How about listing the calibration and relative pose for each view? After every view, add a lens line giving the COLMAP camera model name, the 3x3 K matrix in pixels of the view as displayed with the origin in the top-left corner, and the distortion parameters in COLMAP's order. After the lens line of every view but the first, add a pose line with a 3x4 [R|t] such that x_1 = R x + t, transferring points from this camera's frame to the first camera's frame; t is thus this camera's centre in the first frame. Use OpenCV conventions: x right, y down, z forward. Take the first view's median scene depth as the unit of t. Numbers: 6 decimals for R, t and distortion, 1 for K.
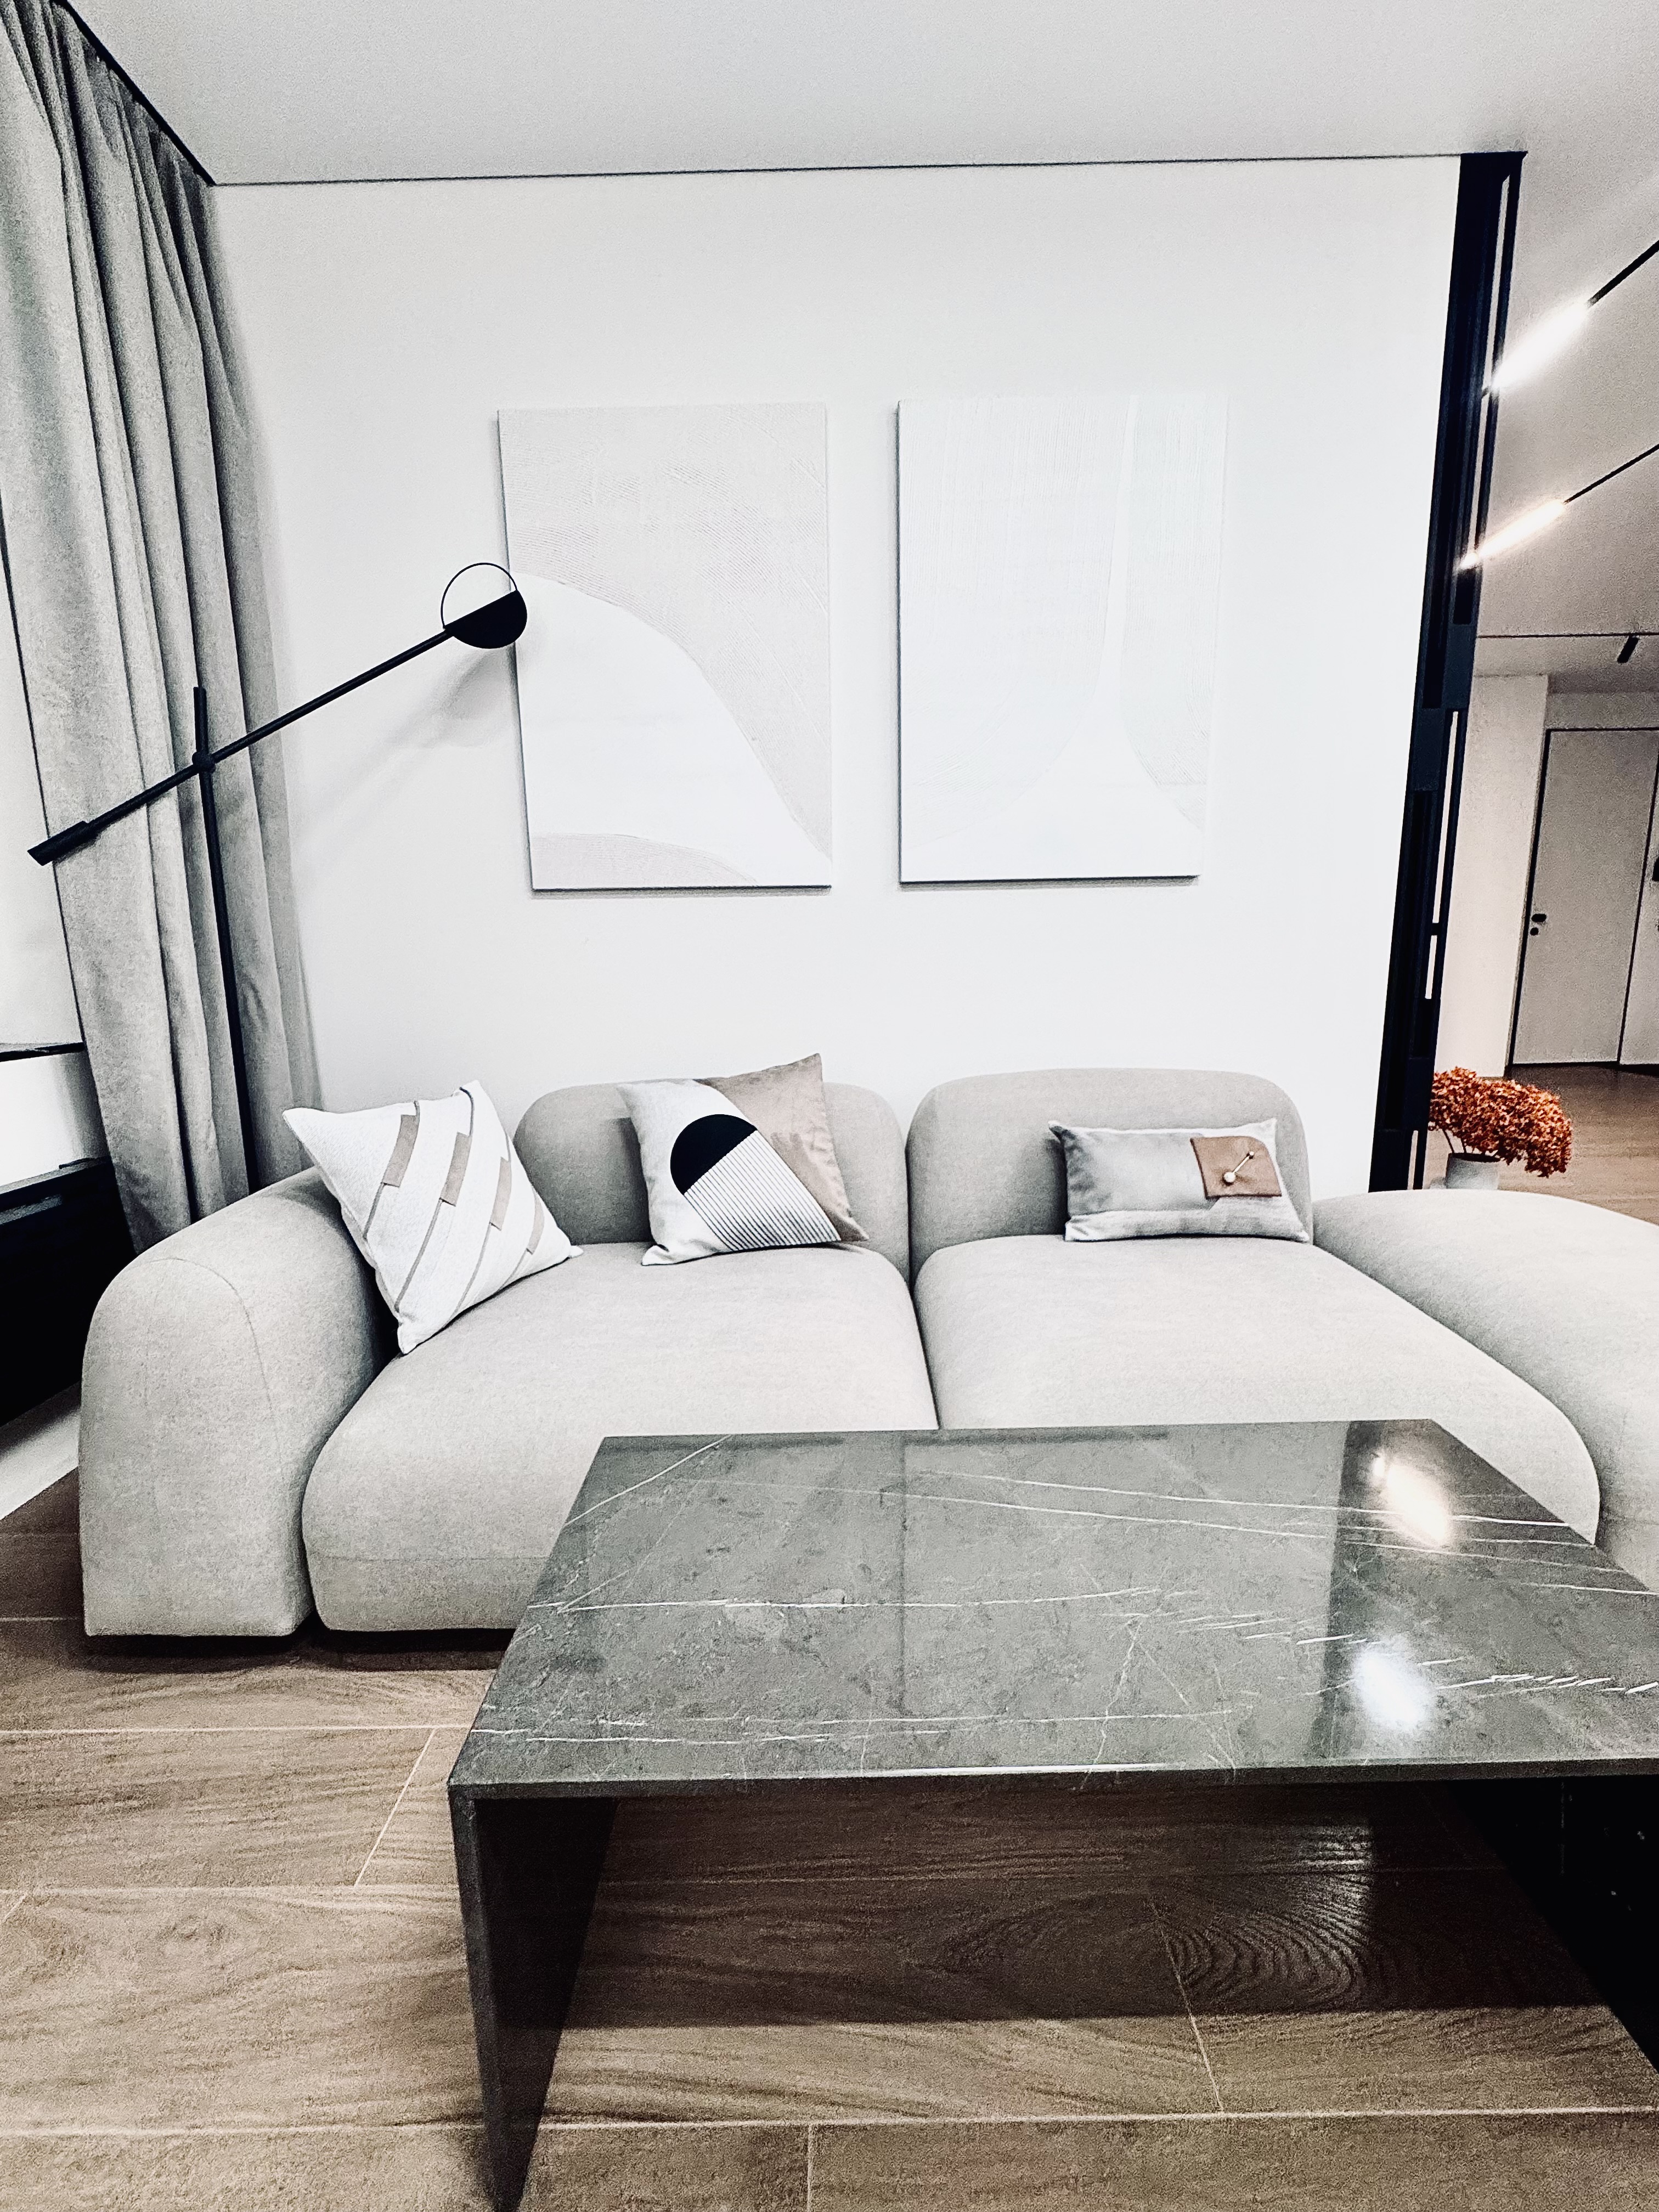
lens RADIAL K [[892.8, 0, 823.8], [0, 892.8, 1103.4], [0, 0, 1]] dist [-0.000632, 0.000145]
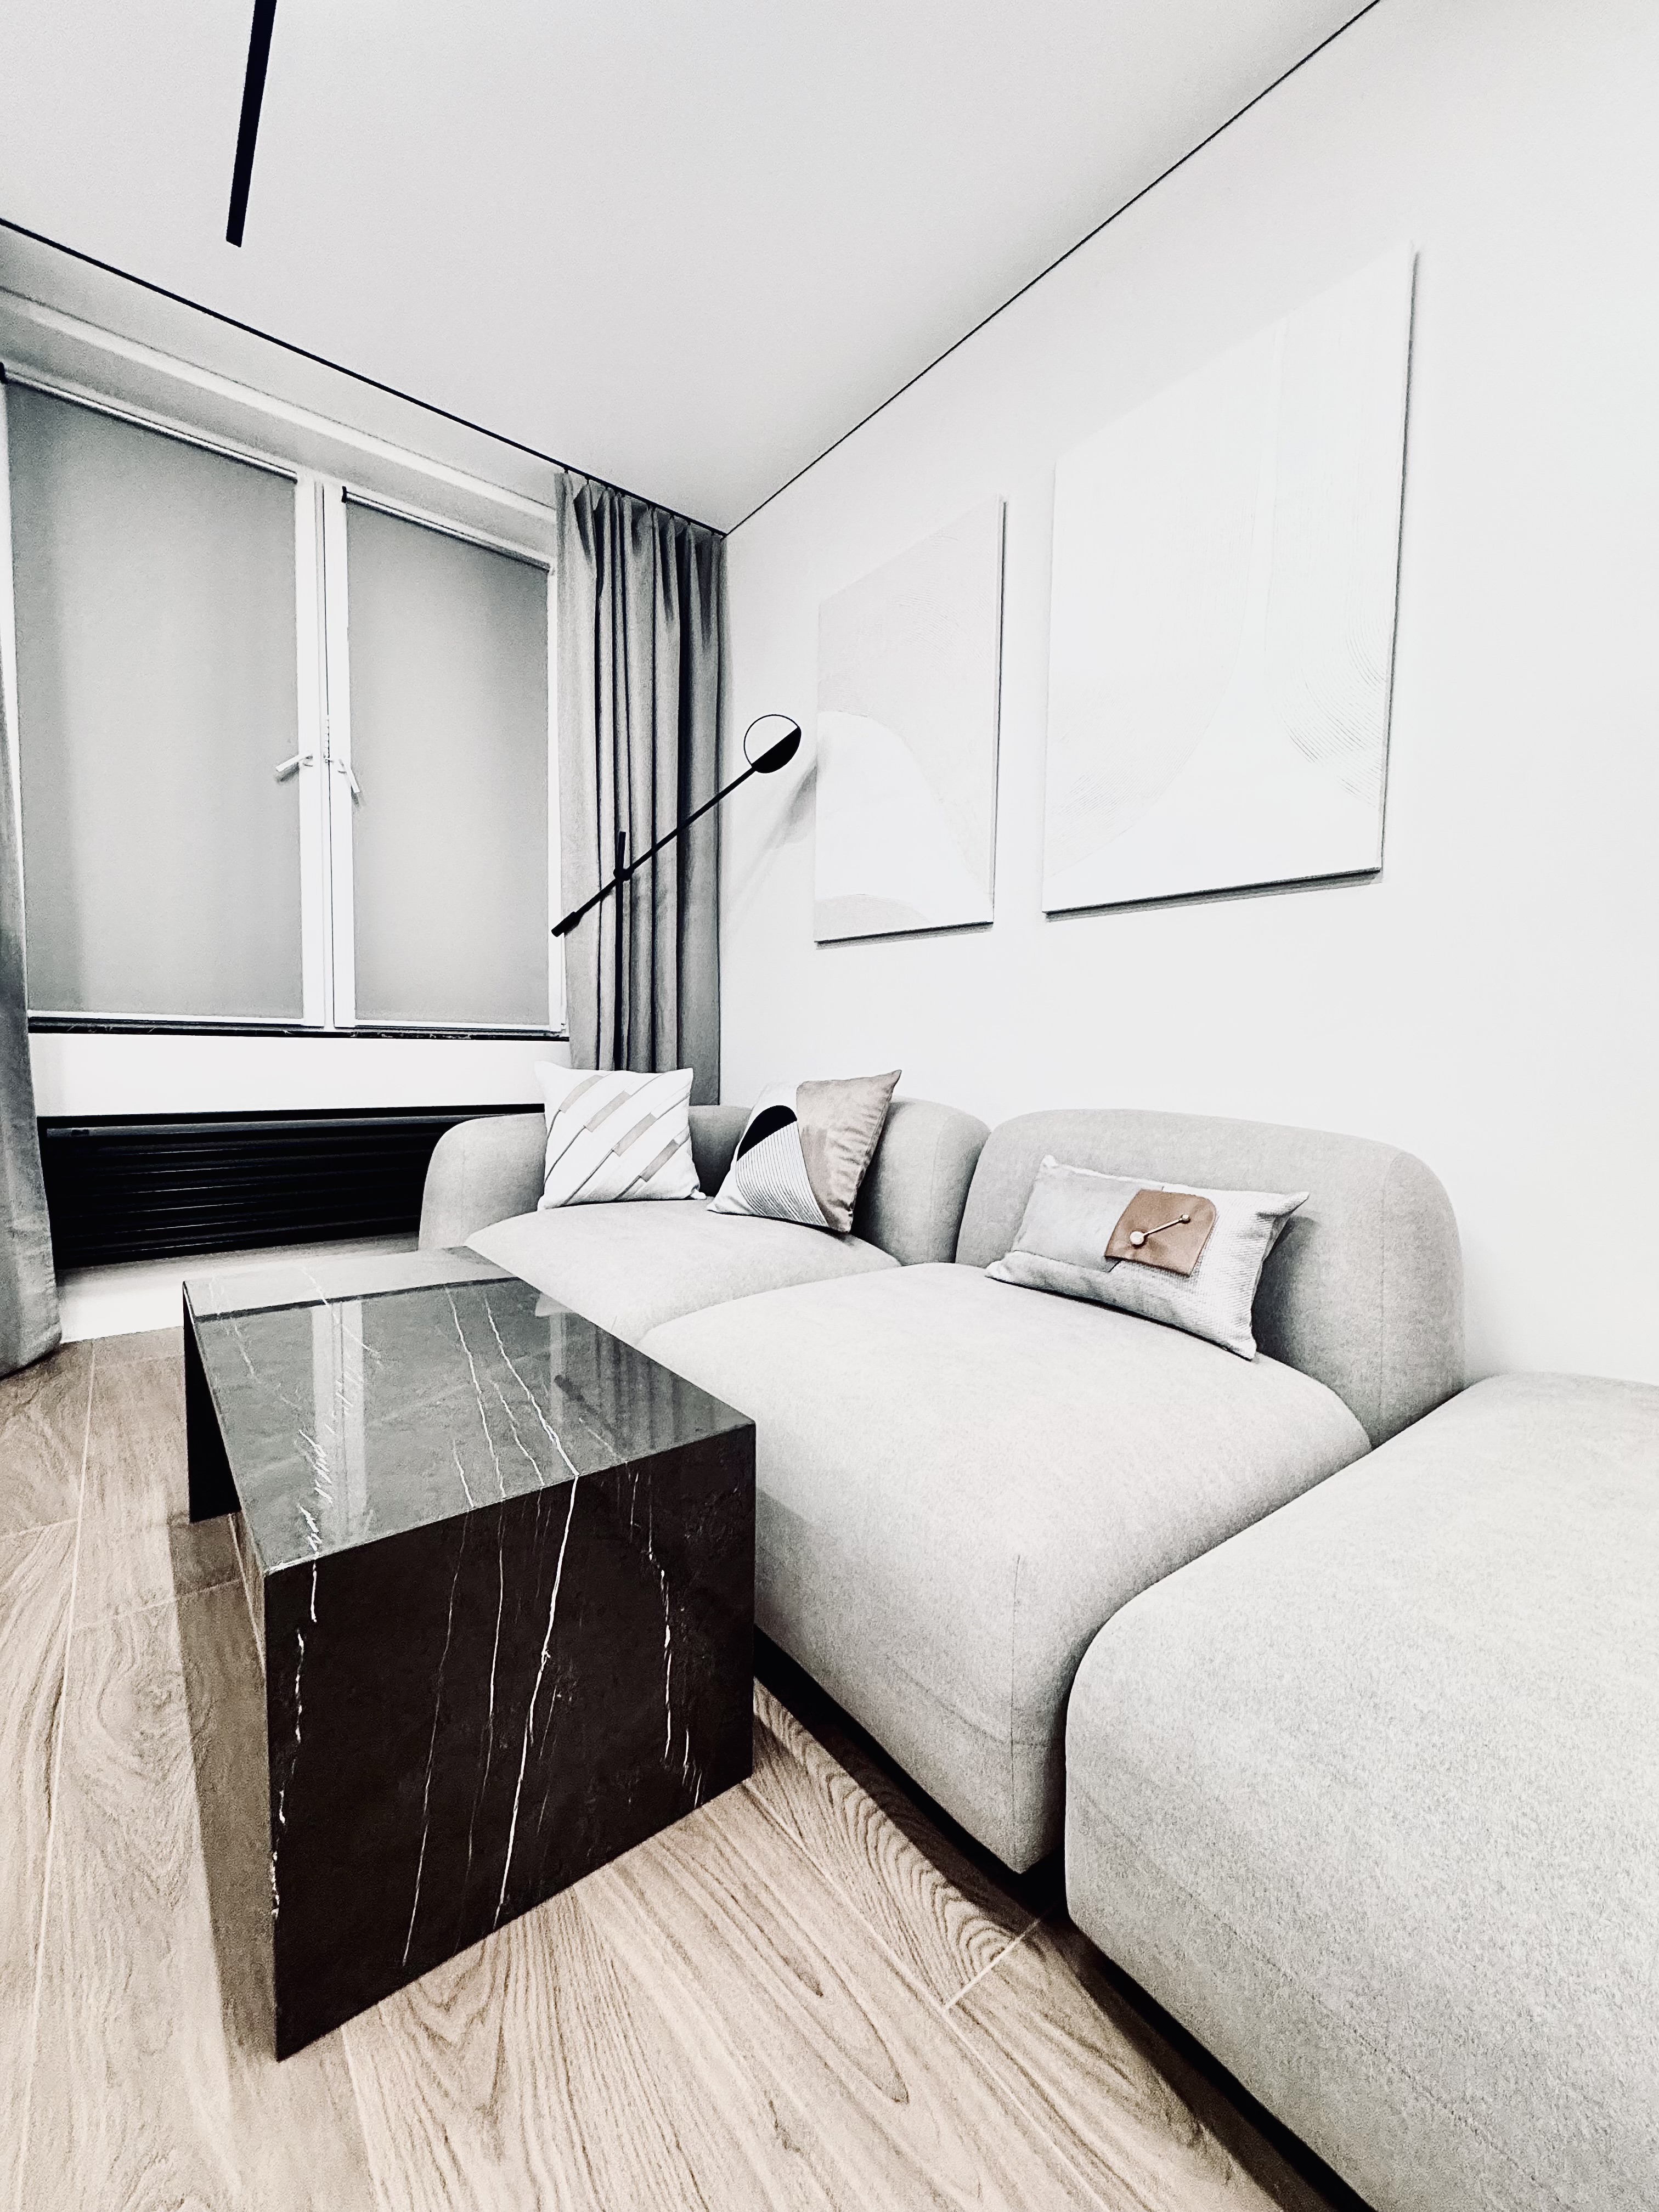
lens RADIAL K [[892.8, 0, 826.6], [0, 892.8, 1103.9], [0, 0, 1]] dist [-0.000632, 0.000145]
pose [[0.624441, 0.085393, -0.776390, 0.880963], [-0.166859, 0.985643, -0.025795, 0.031003], [0.763041, 0.145656, 0.629725, 0.270981]]
